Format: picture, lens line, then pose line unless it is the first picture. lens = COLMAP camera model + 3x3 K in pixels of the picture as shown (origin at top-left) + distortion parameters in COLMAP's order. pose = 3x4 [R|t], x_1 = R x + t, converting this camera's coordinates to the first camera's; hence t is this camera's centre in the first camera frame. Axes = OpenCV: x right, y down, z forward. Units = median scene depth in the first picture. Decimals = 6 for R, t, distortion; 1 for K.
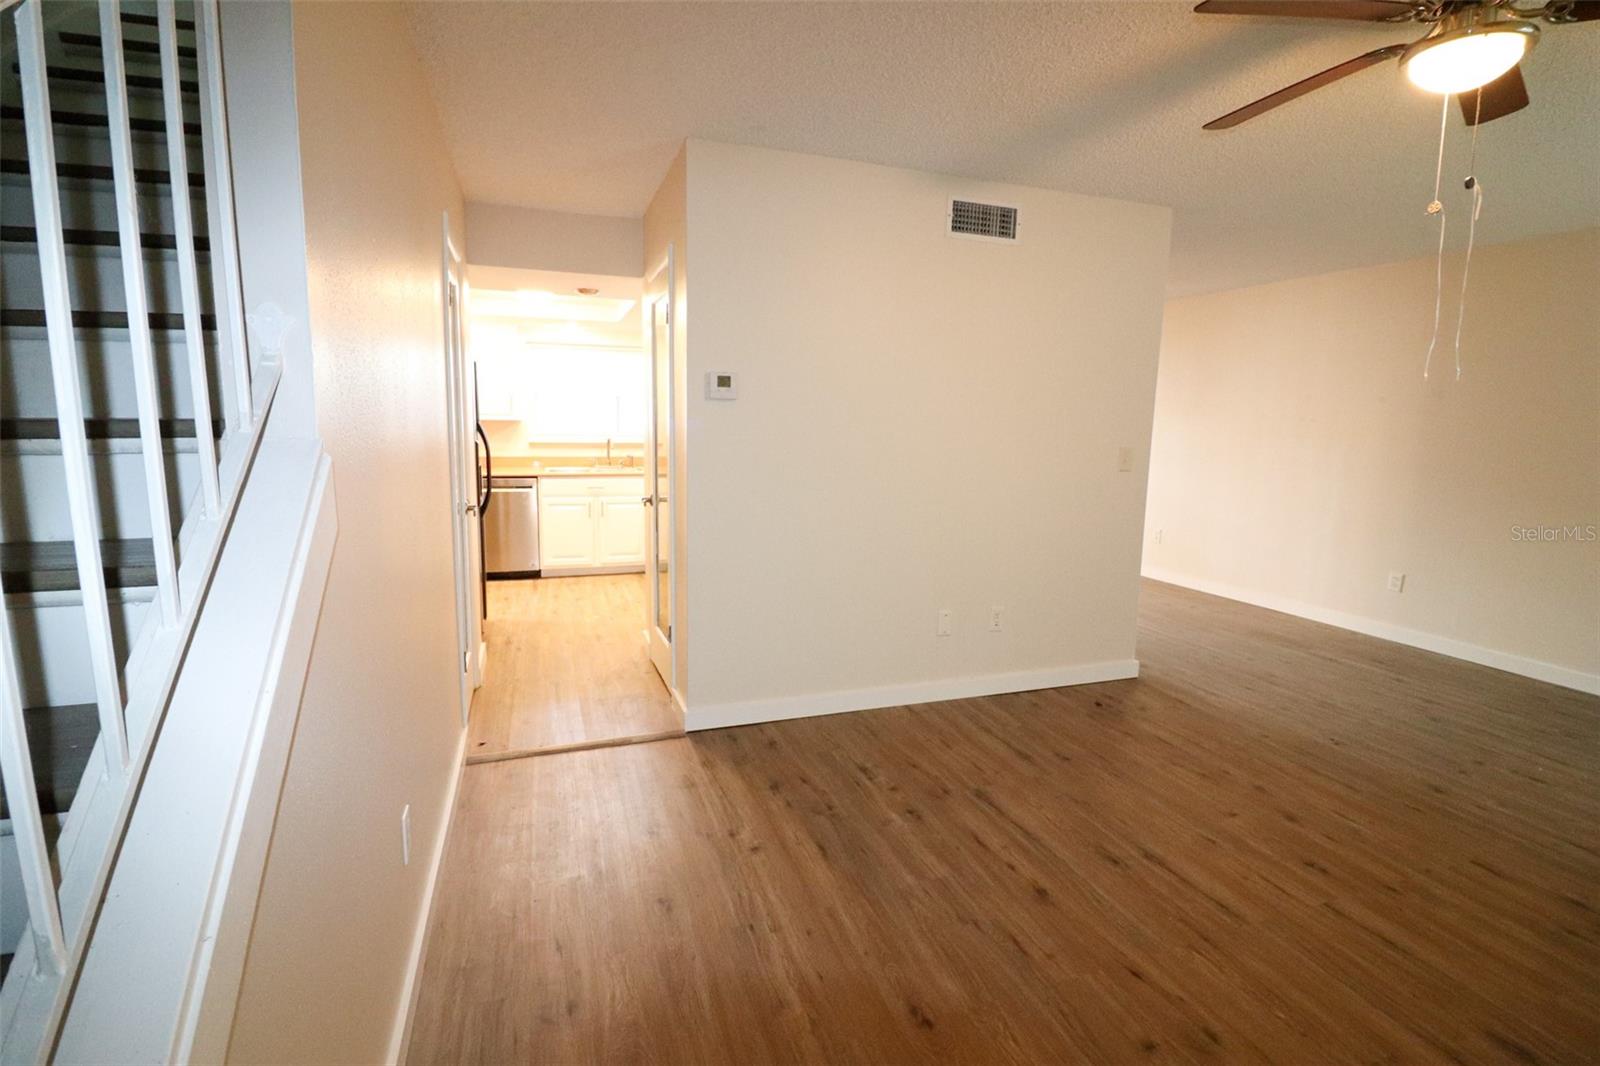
lens RADIAL K [[746.4, 0, 799.6], [0, 746.4, 529.2], [0, 0, 1]] dist [0.000405, -0.013674]
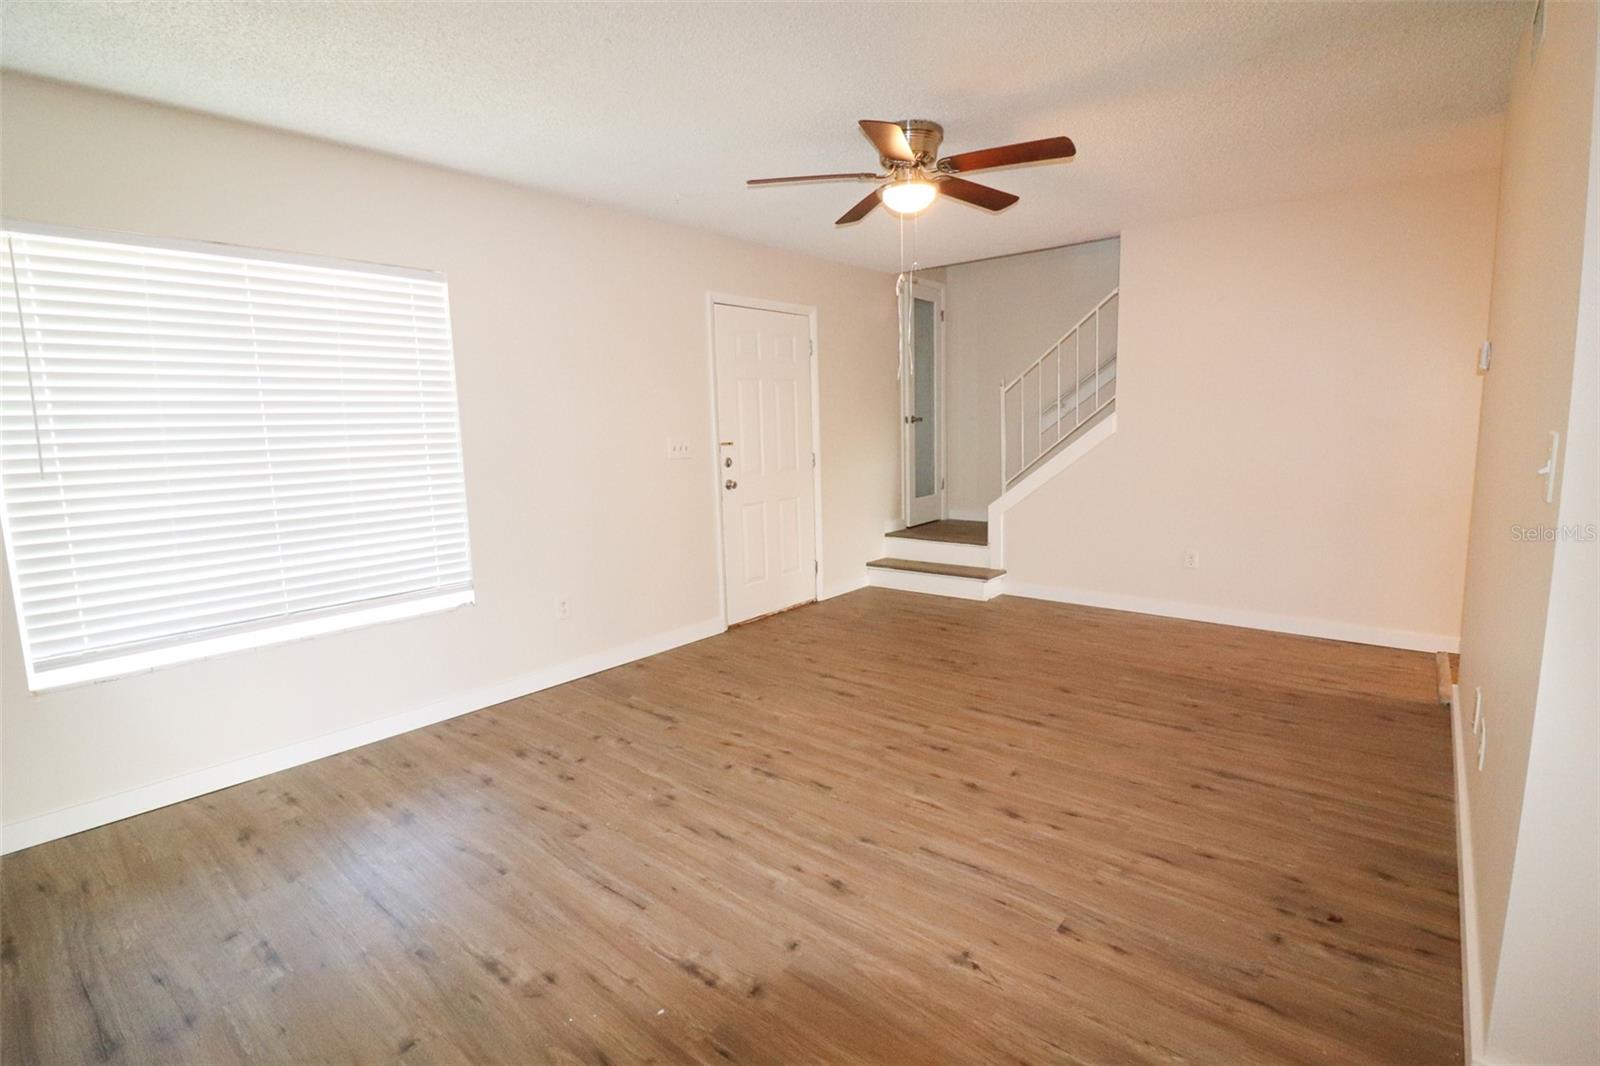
lens RADIAL K [[740.4, 0, 793.6], [0, 740.4, 526.4], [0, 0, 1]] dist [0.000026, -0.012212]
pose [[-0.867092, 0.076058, -0.492308, 1.150807], [-0.060004, 0.965133, 0.254790, -0.169136], [0.494521, 0.250466, -0.832295, 1.399805]]
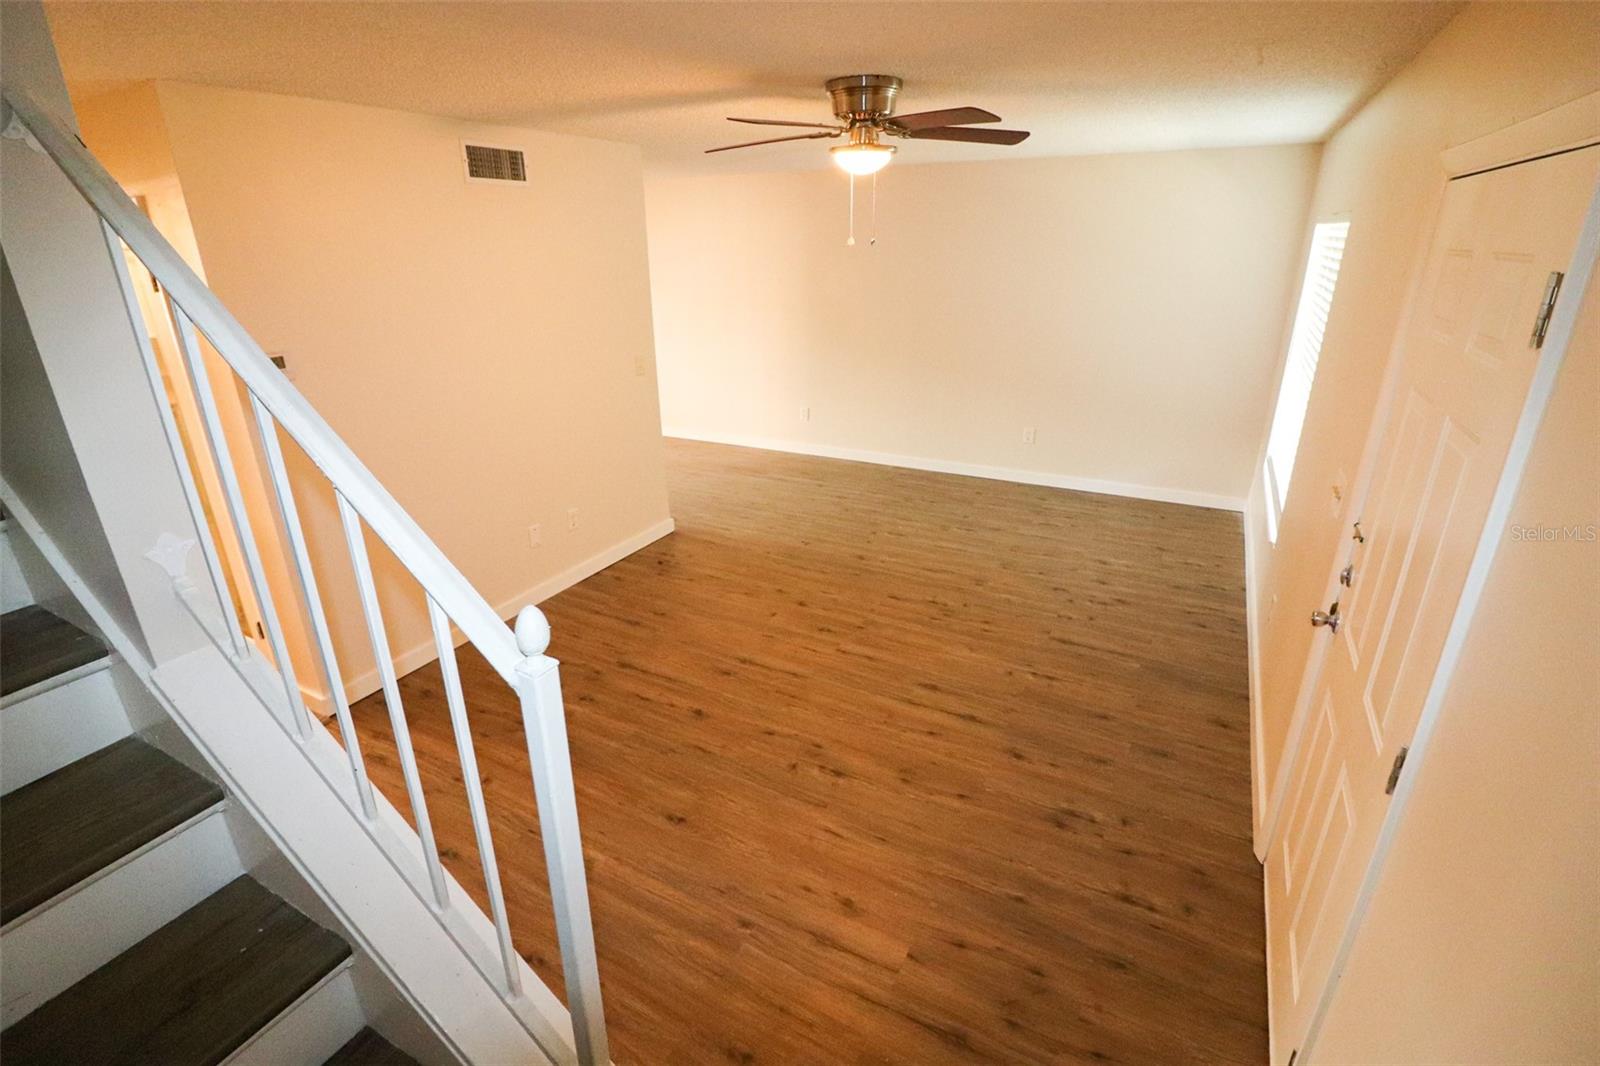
lens RADIAL K [[746.4, 0, 799.6], [0, 746.4, 529.2], [0, 0, 1]] dist [0.000405, -0.013674]
pose [[0.736775, -0.271379, 0.619287, -0.249749], [0.121048, 0.954062, 0.274069, -0.175542], [-0.665215, -0.126963, 0.735778, -0.132323]]
